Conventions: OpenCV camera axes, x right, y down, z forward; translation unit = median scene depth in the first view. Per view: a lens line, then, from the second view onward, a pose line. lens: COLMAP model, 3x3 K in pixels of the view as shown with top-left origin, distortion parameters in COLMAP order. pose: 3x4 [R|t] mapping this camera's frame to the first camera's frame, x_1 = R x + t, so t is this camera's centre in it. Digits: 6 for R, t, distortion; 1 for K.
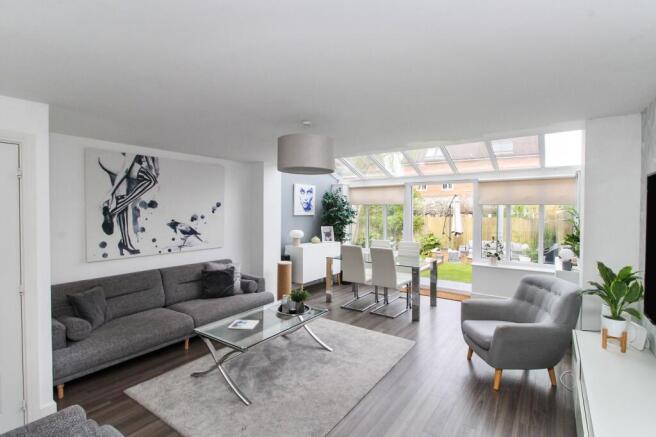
lens RADIAL K [[311.7, 0, 325.2], [0, 311.7, 217.2], [0, 0, 1]] dist [0.000220, -0.000465]
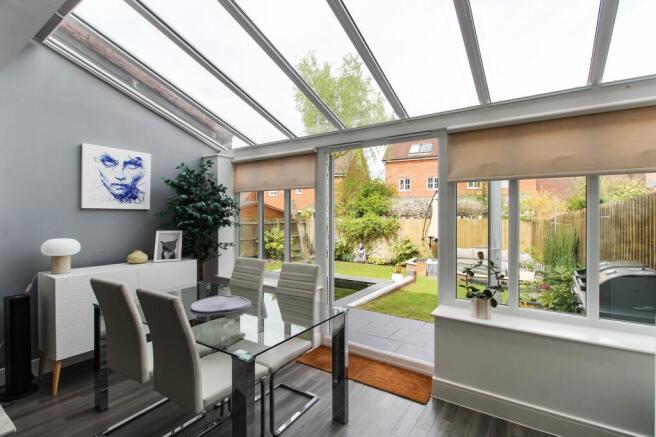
lens RADIAL K [[311.7, 0, 331.5], [0, 311.7, 216.5], [0, 0, 1]] dist [0.000220, -0.000465]
pose [[0.999302, -0.003150, 0.037227, 0.399597], [0.003849, 0.999818, -0.018710, 0.025300], [-0.037161, 0.018840, 0.999132, 0.724148]]
